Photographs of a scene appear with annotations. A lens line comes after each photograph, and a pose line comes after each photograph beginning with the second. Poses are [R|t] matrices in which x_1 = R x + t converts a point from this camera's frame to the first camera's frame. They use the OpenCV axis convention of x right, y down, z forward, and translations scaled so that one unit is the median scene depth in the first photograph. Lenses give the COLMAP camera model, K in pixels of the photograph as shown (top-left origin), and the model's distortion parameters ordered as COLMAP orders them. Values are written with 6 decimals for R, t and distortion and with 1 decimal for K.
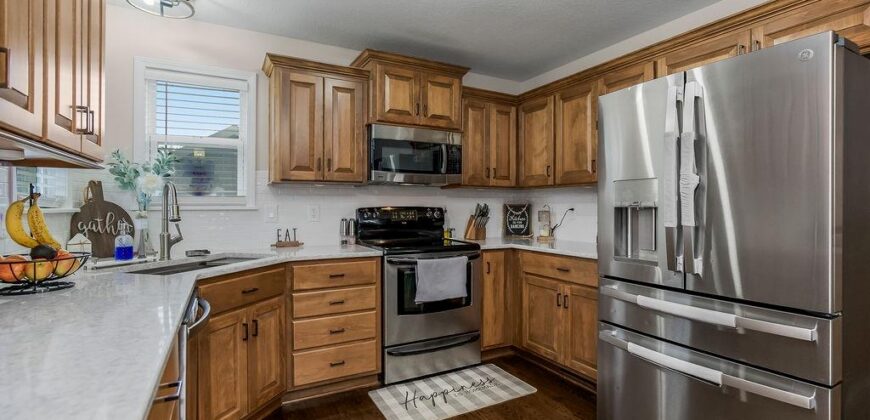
lens RADIAL K [[399.9, 0, 438.2], [0, 399.9, 206.3], [0, 0, 1]] dist [-0.002624, 0.000490]
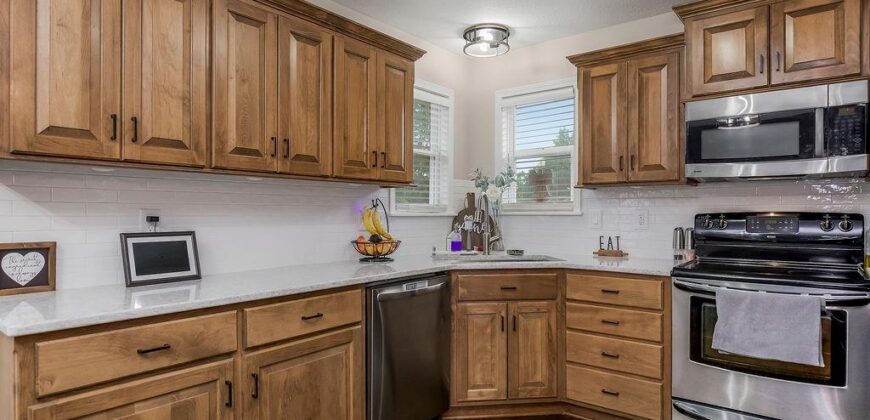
lens RADIAL K [[478.0, 0, 435.0], [0, 478.0, 210.0], [0, 0, 1]] dist [-0.000630, -0.000232]
pose [[0.400816, -0.002826, -0.916154, 0.520264], [-0.000426, 0.999995, -0.003271, -0.000086], [0.916158, 0.001702, 0.400813, 0.222701]]
